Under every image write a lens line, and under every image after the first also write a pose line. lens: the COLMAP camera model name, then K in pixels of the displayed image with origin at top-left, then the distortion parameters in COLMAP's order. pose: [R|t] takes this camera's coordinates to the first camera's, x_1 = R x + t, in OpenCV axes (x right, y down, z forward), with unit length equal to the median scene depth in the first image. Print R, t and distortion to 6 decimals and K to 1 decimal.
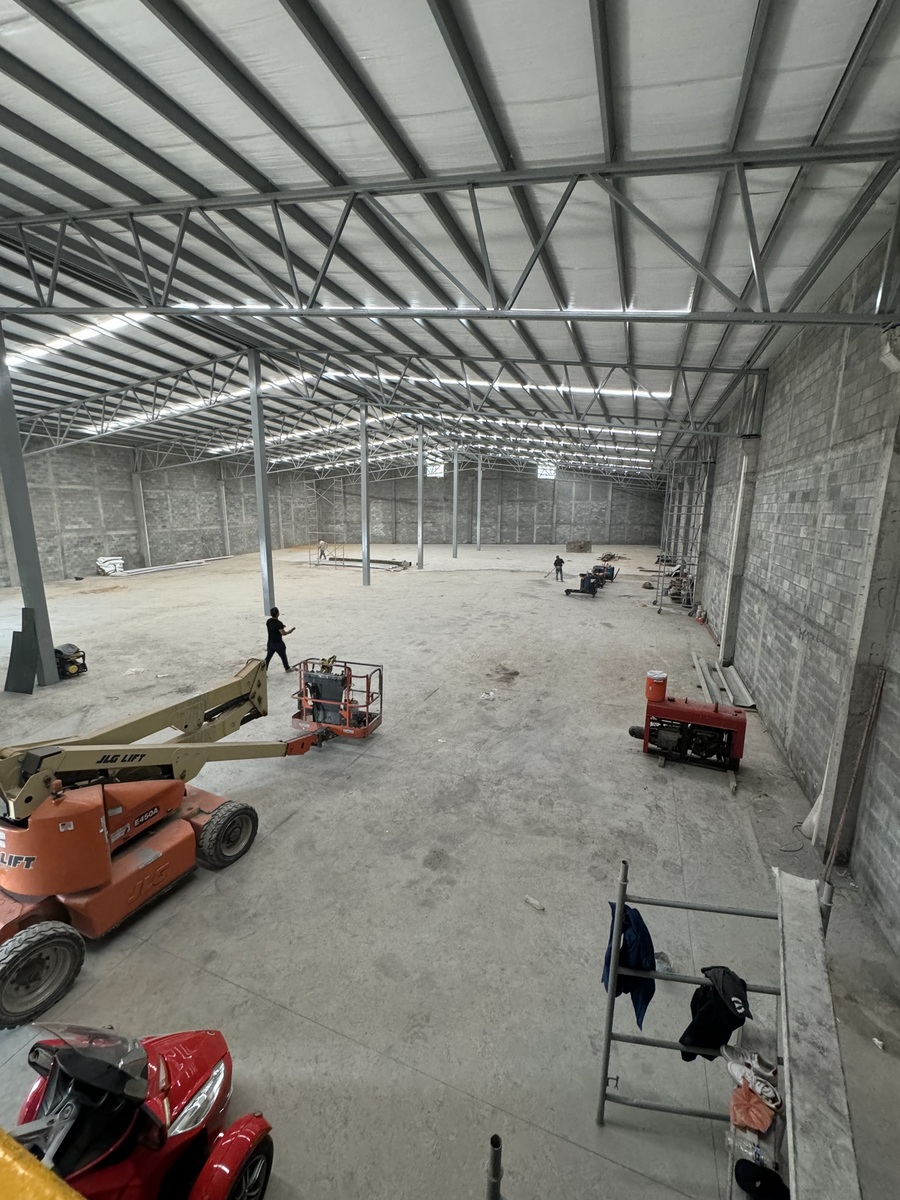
lens RADIAL K [[476.3, 0, 452.4], [0, 476.3, 601.2], [0, 0, 1]] dist [-0.005213, 0.000693]
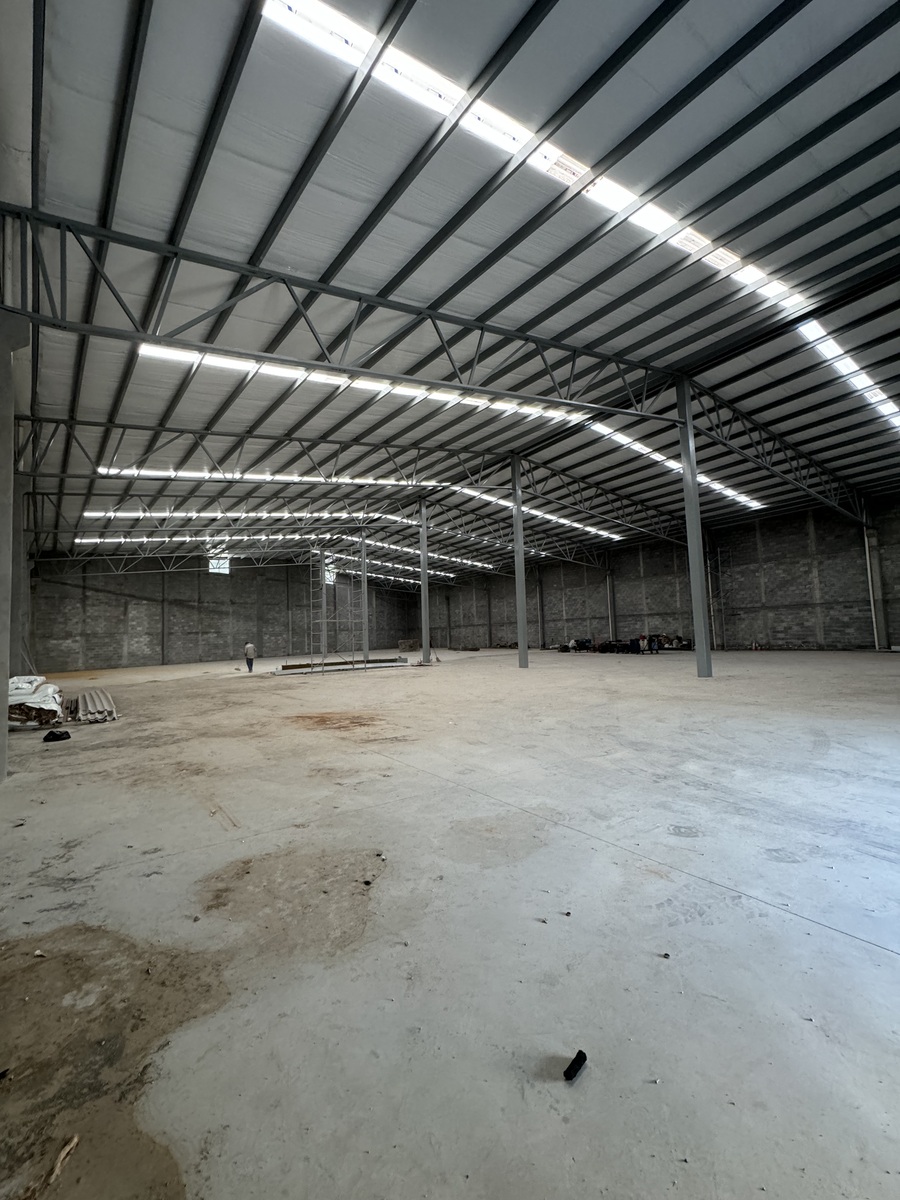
lens RADIAL K [[476.3, 0, 452.5], [0, 476.3, 599.3], [0, 0, 1]] dist [-0.005213, 0.000693]
pose [[0.607221, 0.023115, 0.794197, -0.760667], [0.194225, 0.964932, -0.176584, -0.023703], [-0.770428, 0.261479, 0.581438, 0.507194]]
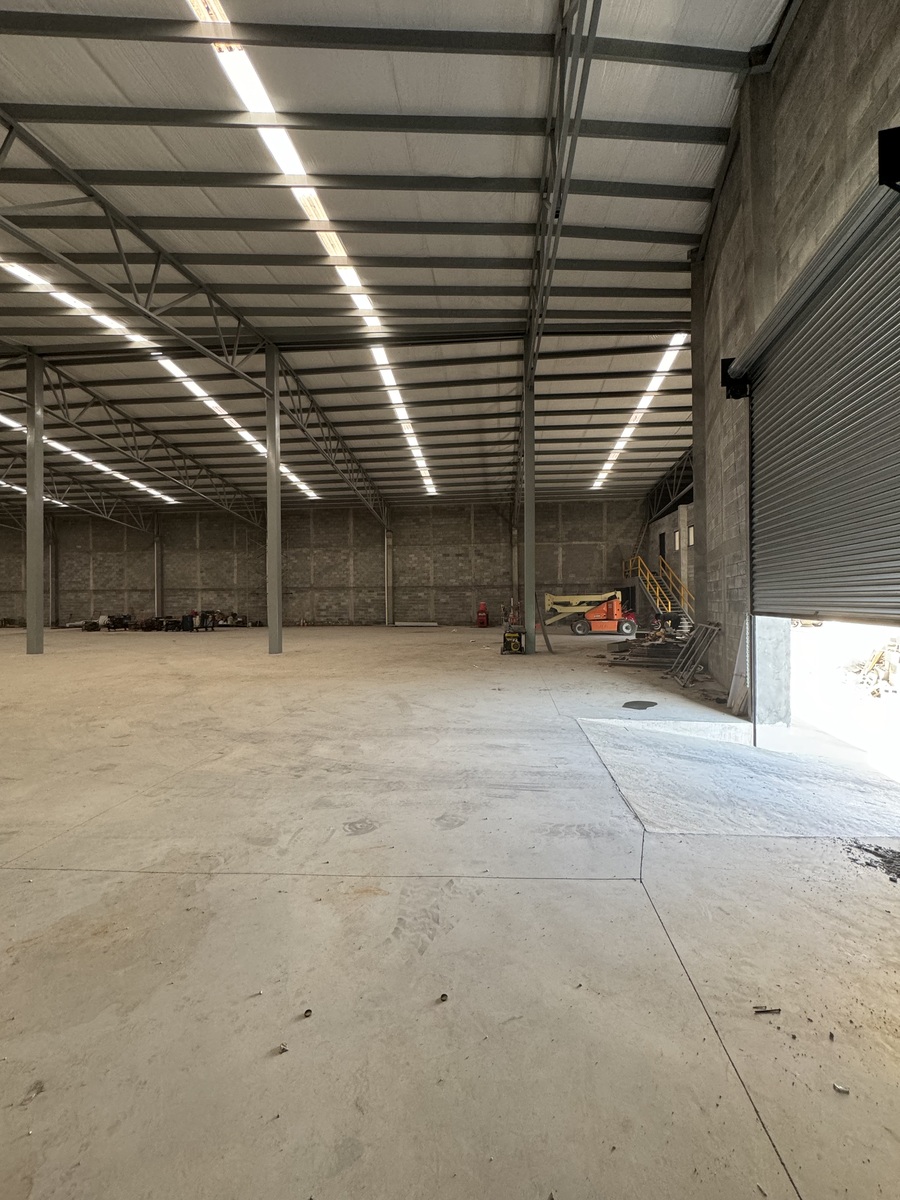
lens RADIAL K [[476.3, 0, 449.3], [0, 476.3, 600.1], [0, 0, 1]] dist [-0.005213, 0.000693]
pose [[-0.239382, -0.010461, 0.970869, -0.739523], [0.189885, 0.980128, 0.057380, -0.030915], [-0.952177, 0.198089, -0.232638, 0.543287]]
